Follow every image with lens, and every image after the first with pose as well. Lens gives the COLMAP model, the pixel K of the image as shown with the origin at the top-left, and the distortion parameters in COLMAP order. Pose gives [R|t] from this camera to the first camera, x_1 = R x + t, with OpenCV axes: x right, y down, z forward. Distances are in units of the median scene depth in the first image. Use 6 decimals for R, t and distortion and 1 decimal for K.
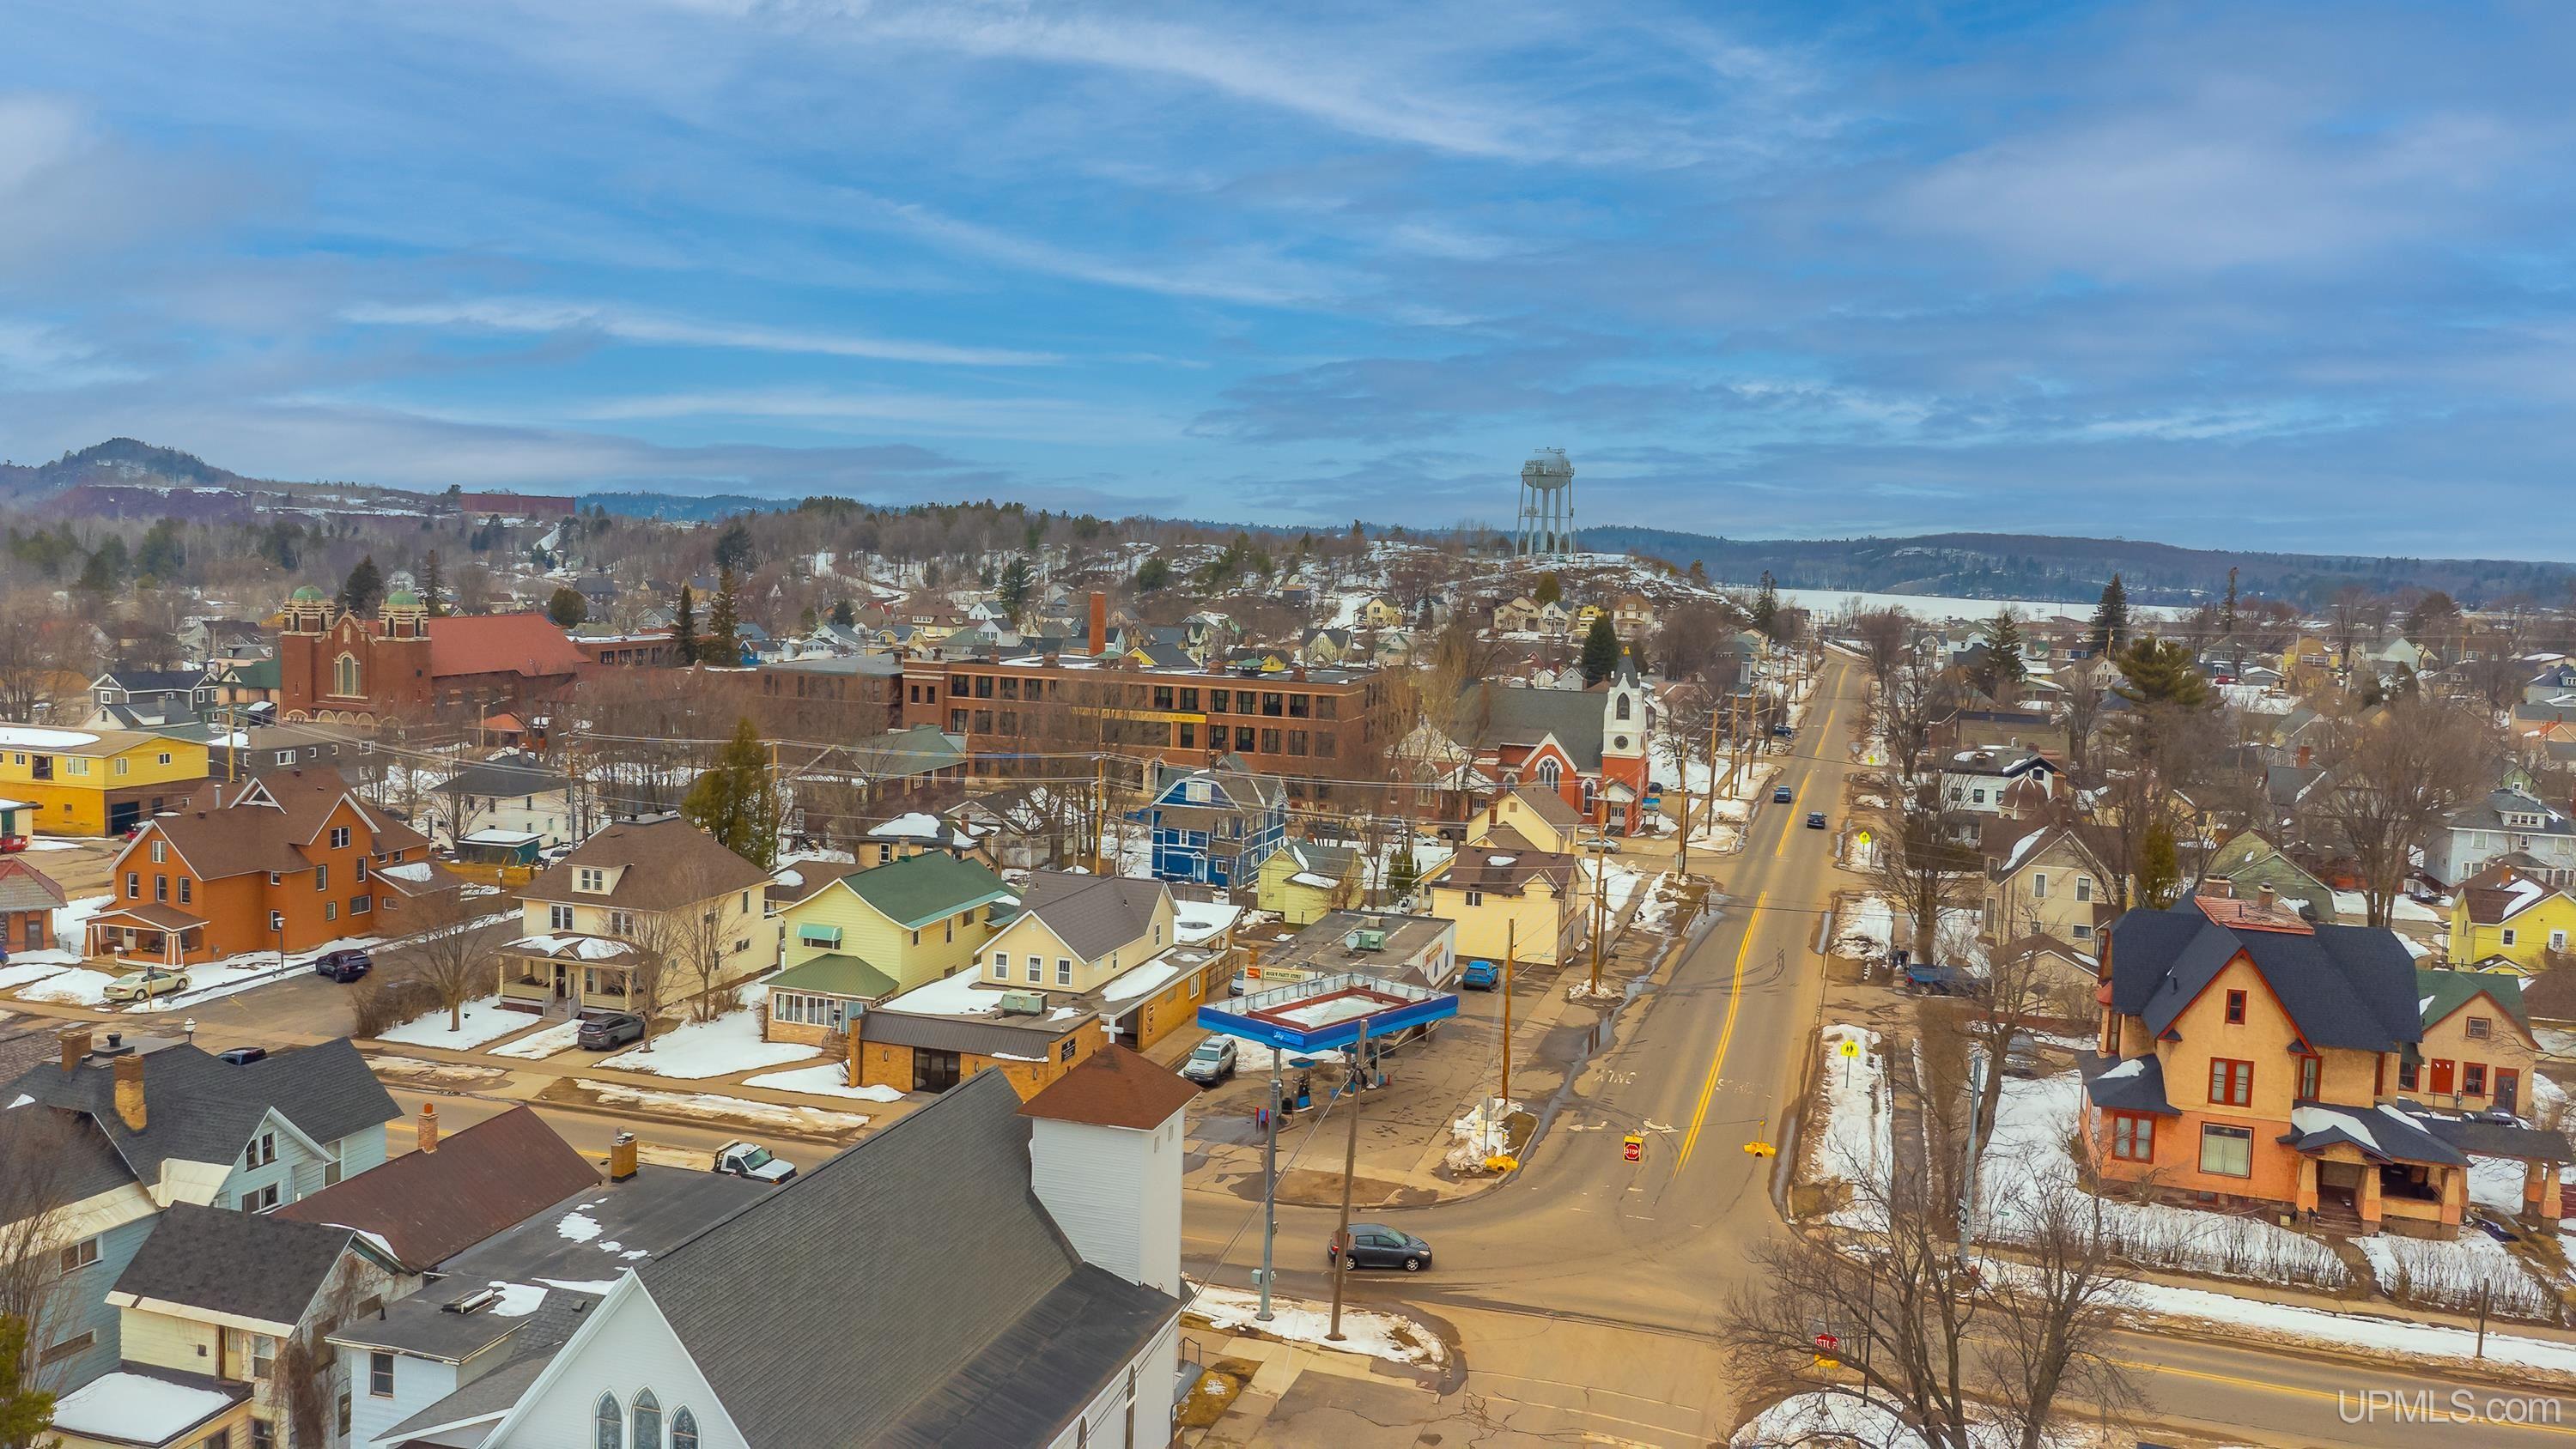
lens RADIAL K [[1892.2, 0, 1288.0], [0, 1892.2, 724.5], [0, 0, 1]] dist [0.059718, -0.003173]
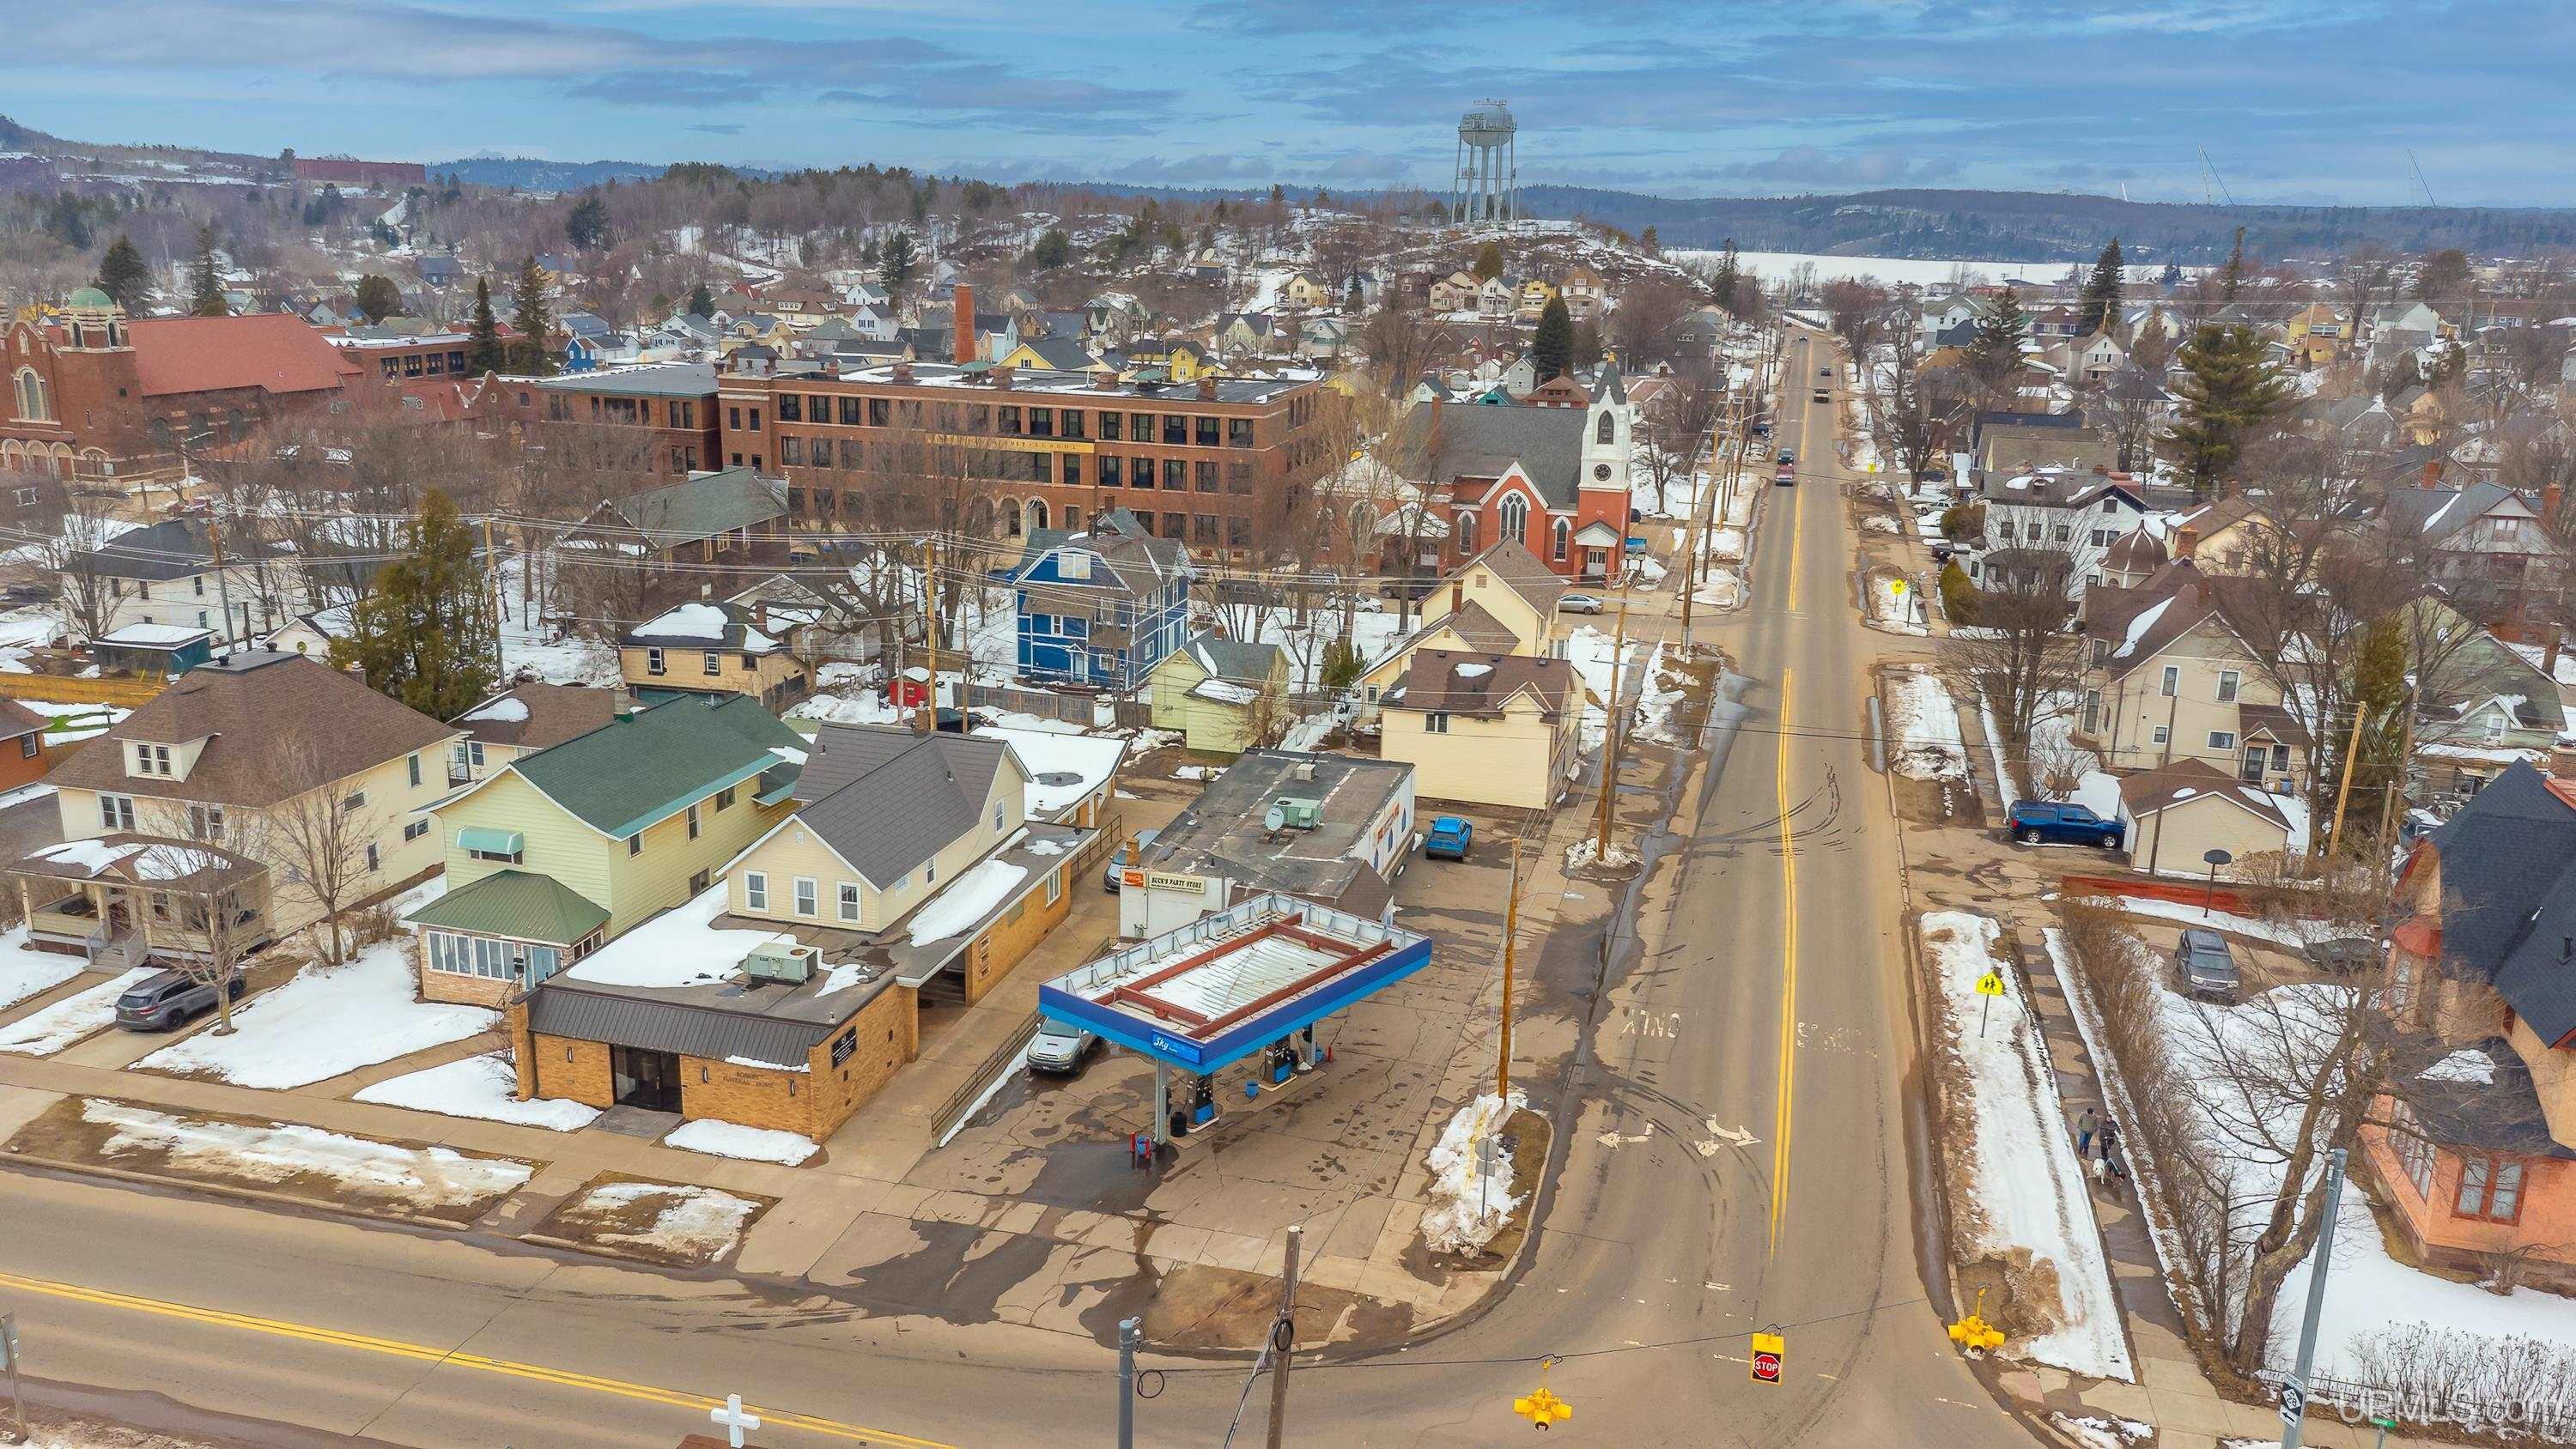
lens RADIAL K [[1905.9, 0, 1288.0], [0, 1905.9, 724.5], [0, 0, 1]] dist [0.044369, 0.013248]
pose [[0.999097, -0.021212, 0.036807, 0.010790], [0.014726, 0.985625, 0.168303, -0.032589], [-0.039848, -0.167609, 0.985048, 0.242720]]
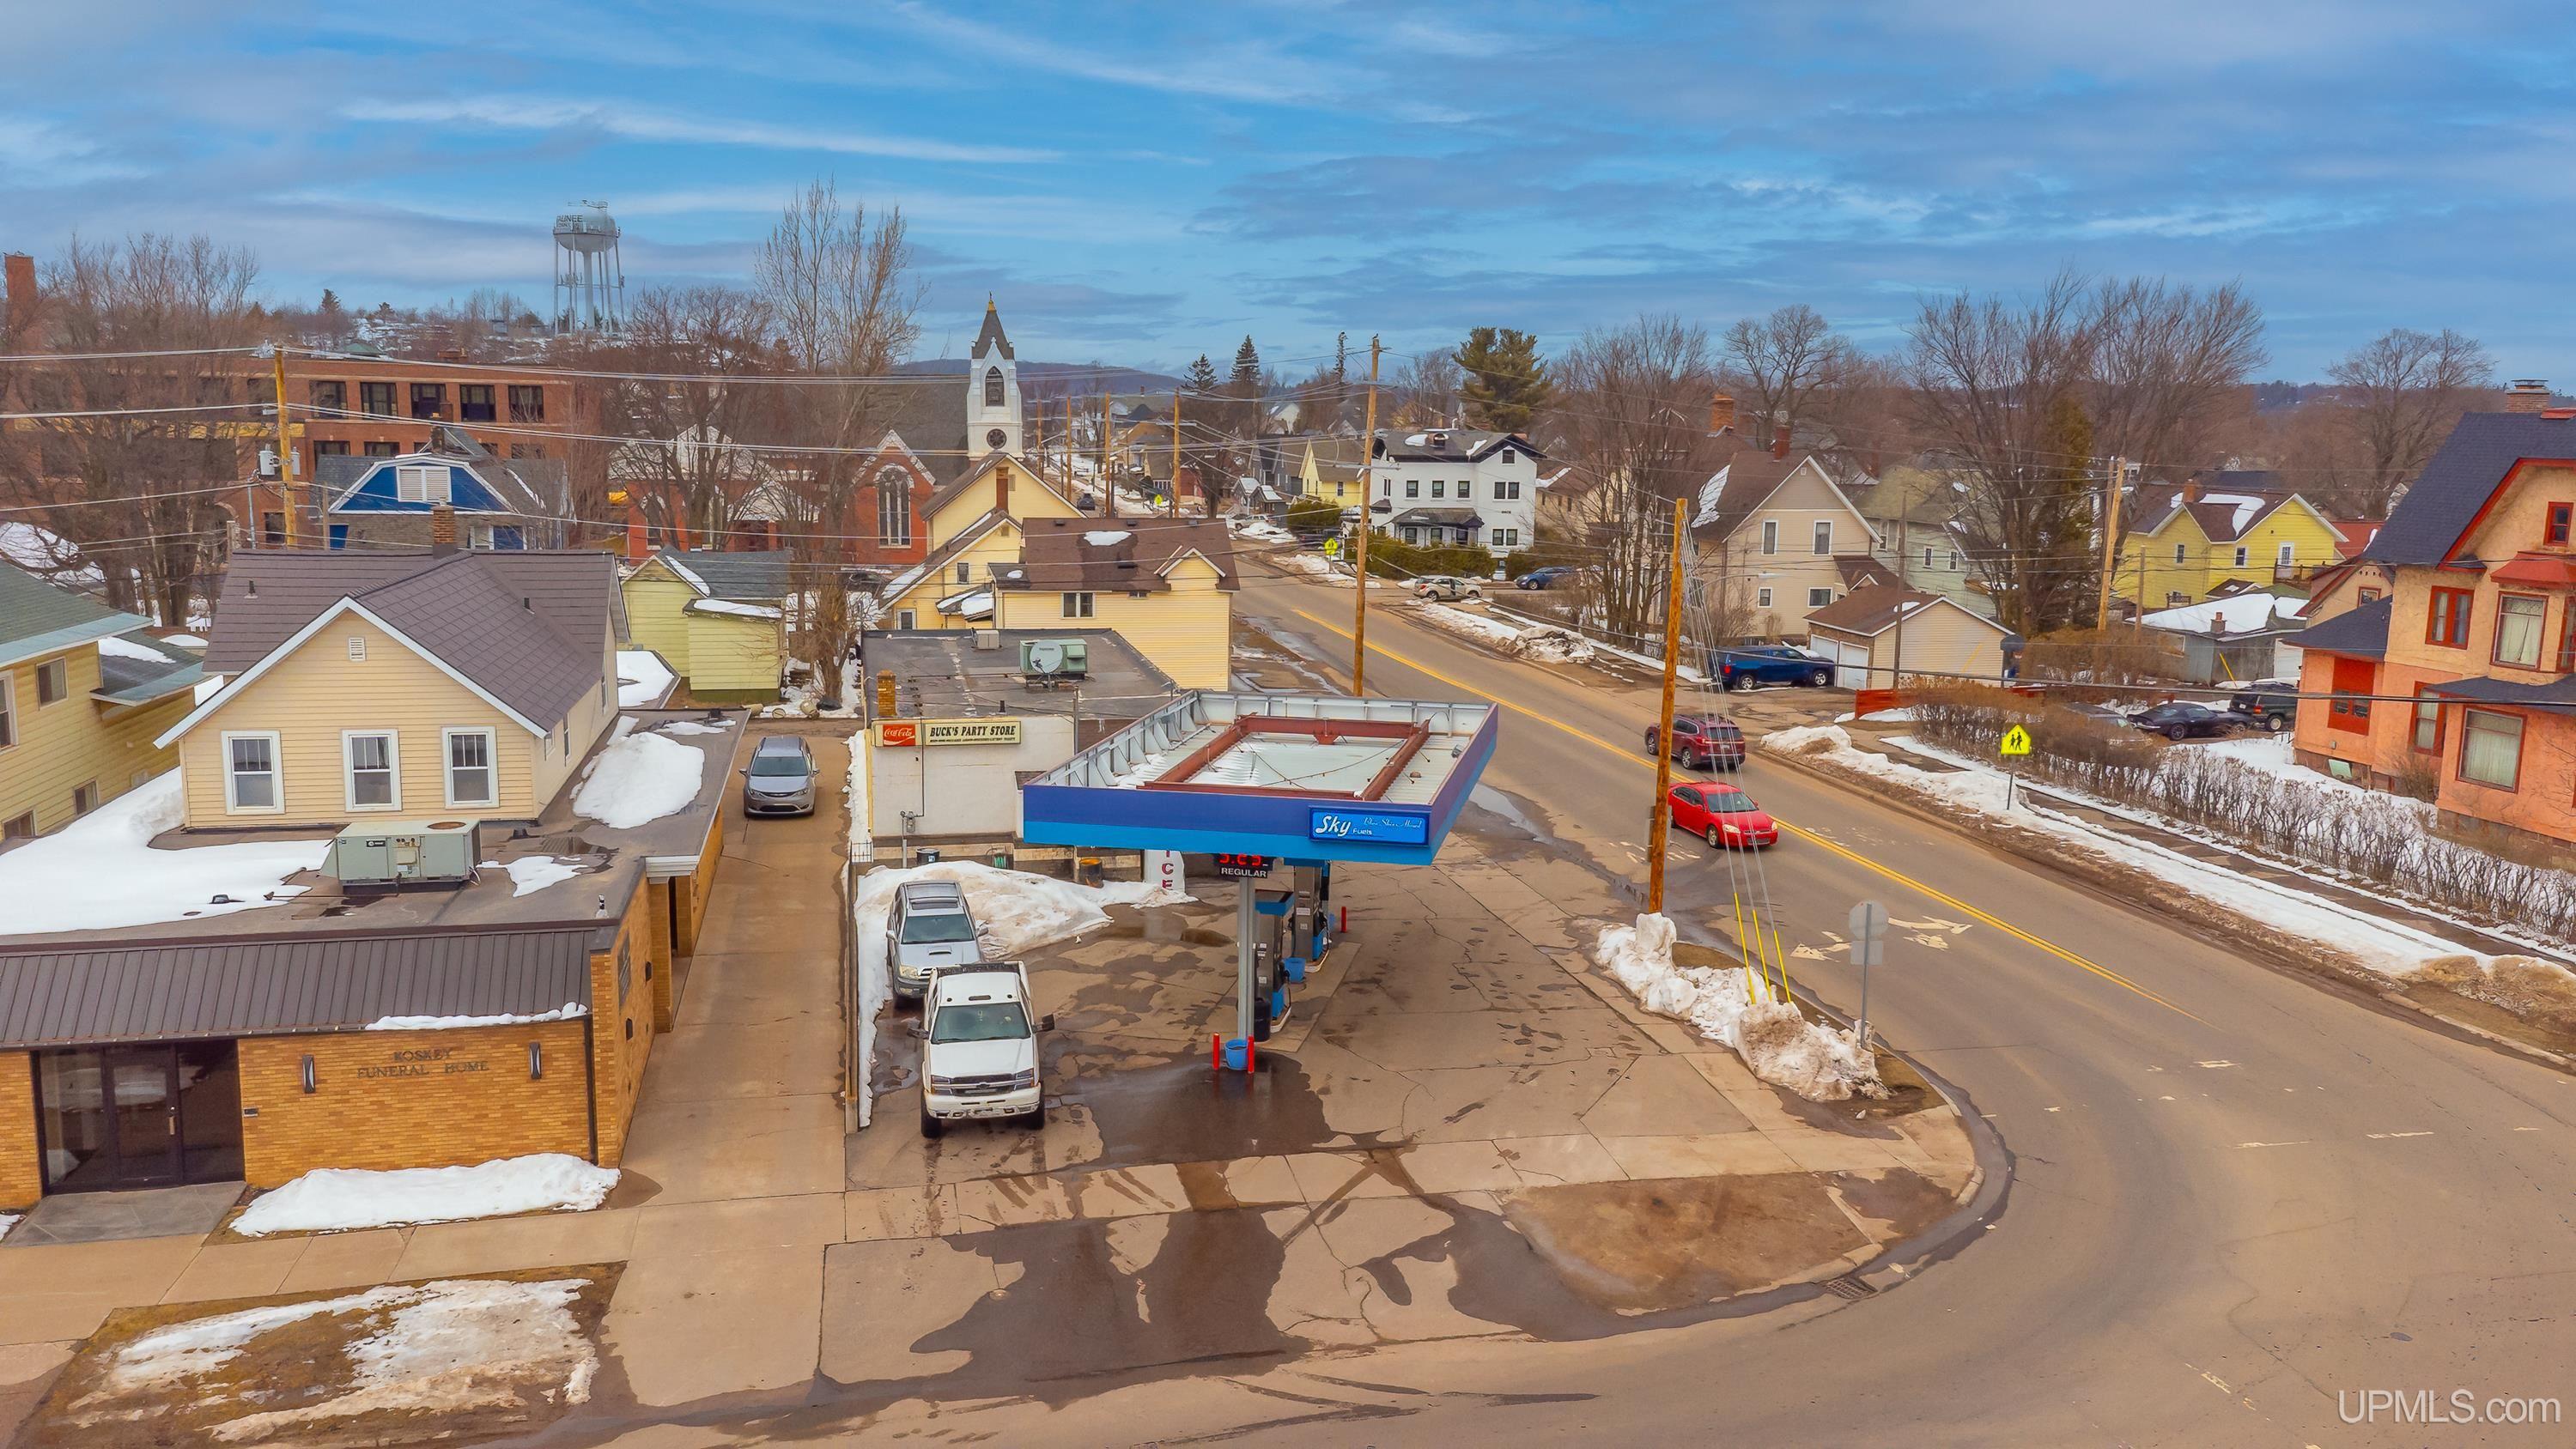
lens RADIAL K [[1905.9, 0, 1288.0], [0, 1905.9, 724.5], [0, 0, 1]] dist [0.044369, 0.013248]
pose [[0.867450, -0.100769, 0.487213, -0.116815], [0.060464, 0.993367, 0.097803, 0.070788], [-0.493837, -0.055381, 0.867789, 0.447702]]
